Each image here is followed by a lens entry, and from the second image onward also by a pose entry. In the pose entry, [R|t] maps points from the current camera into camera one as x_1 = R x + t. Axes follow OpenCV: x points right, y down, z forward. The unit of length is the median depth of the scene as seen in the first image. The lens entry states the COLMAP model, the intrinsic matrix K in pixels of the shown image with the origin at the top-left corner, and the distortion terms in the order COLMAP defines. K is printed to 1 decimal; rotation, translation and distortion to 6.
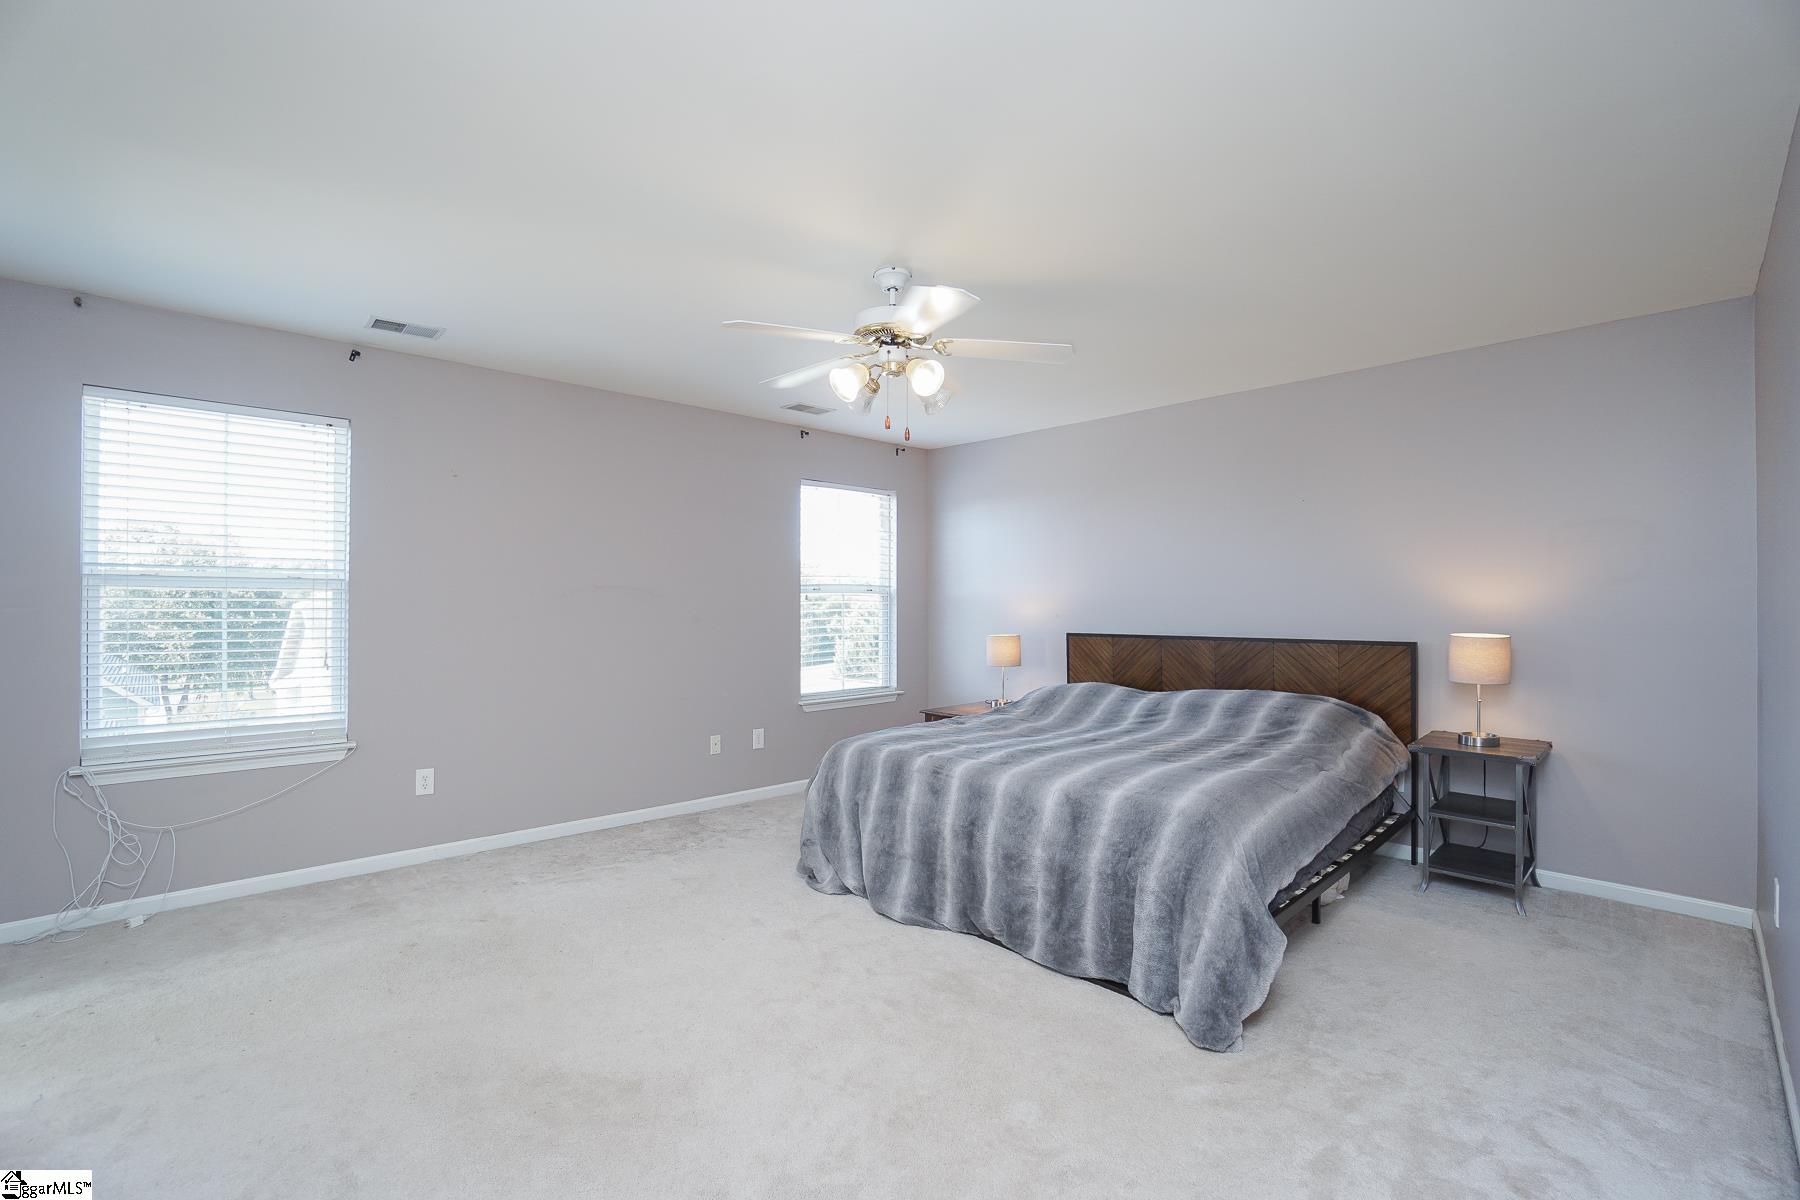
lens RADIAL K [[793.5, 0, 900.0], [0, 793.5, 600.0], [0, 0, 1]] dist [-0.075102, 0.036472]
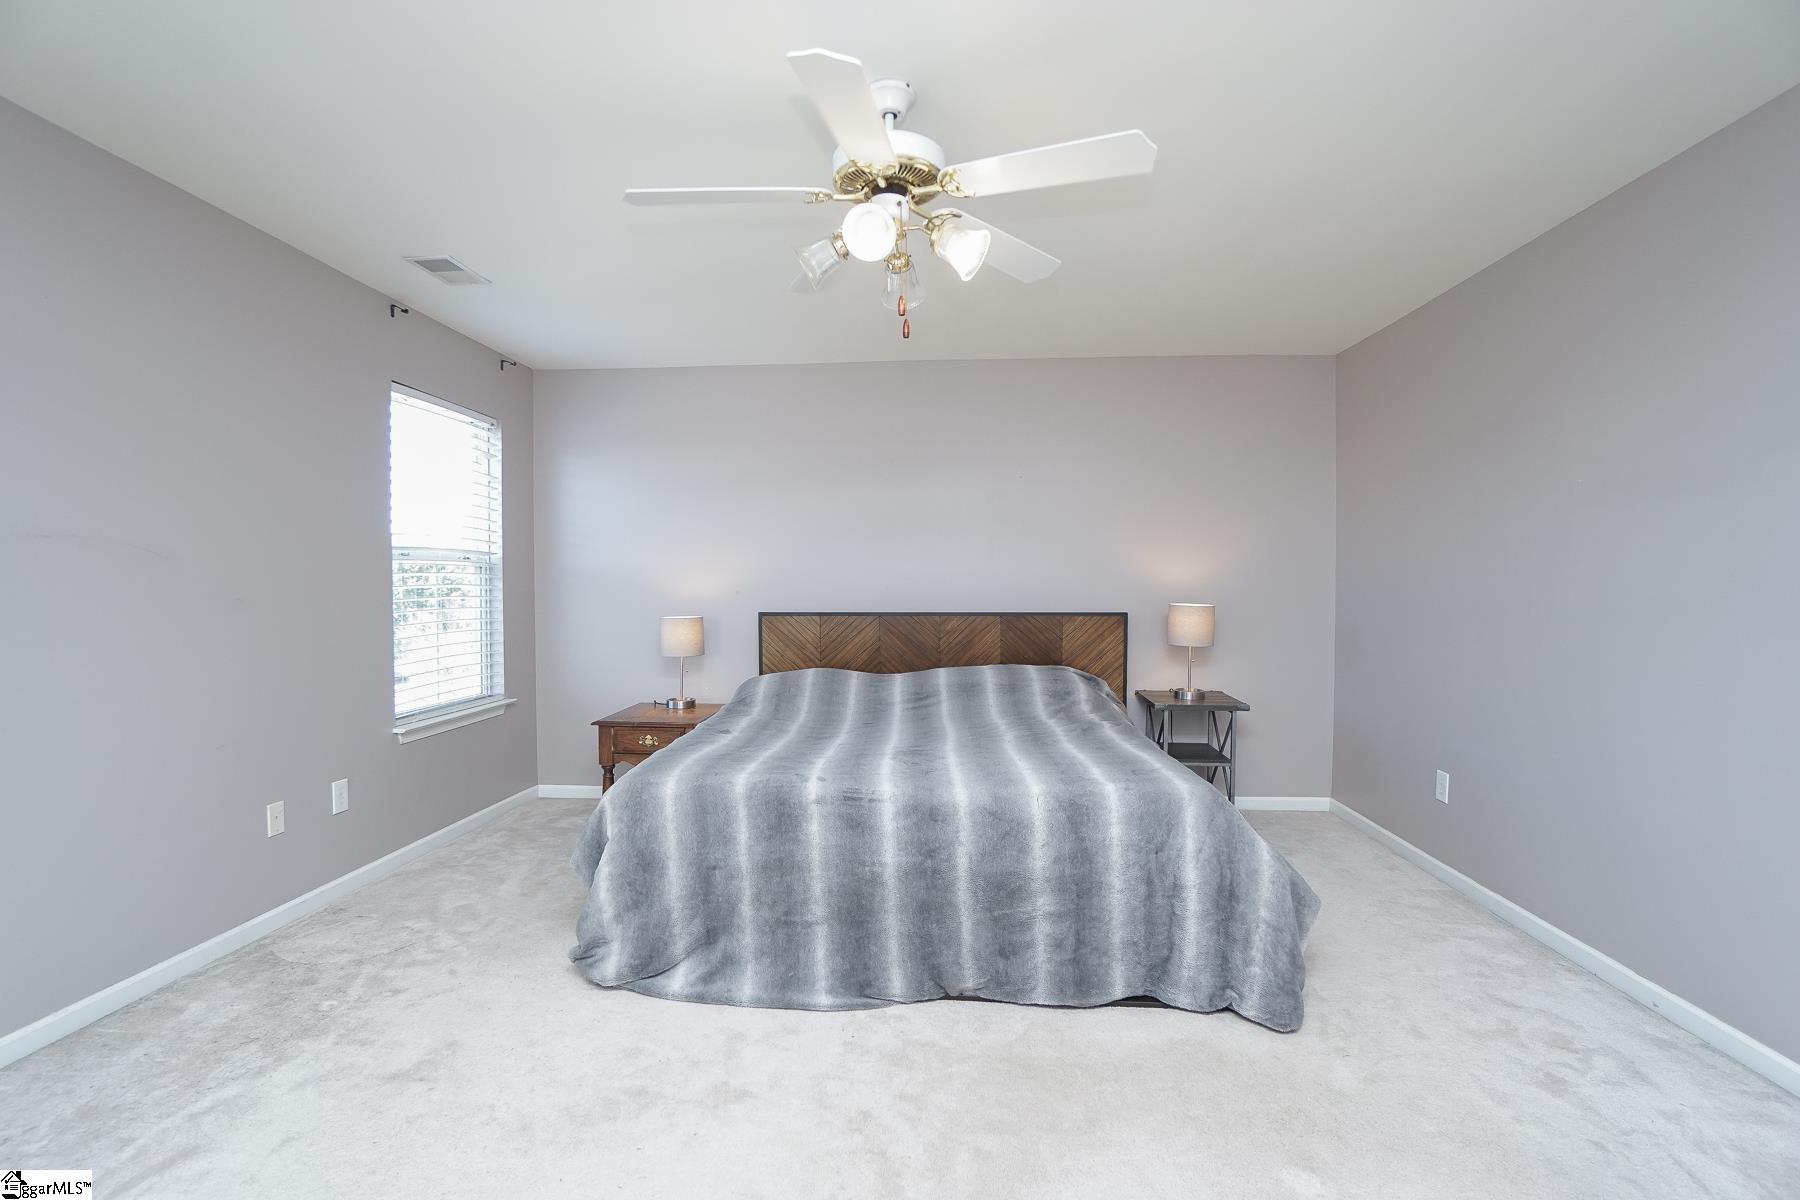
lens RADIAL K [[831.3, 0, 900.0], [0, 831.3, 600.0], [0, 0, 1]] dist [-0.052680, 0.021769]
pose [[0.747801, -0.013558, 0.663784, -0.361020], [-0.002784, 0.999719, 0.023556, 0.009969], [-0.663917, -0.019463, 0.747553, 0.323721]]
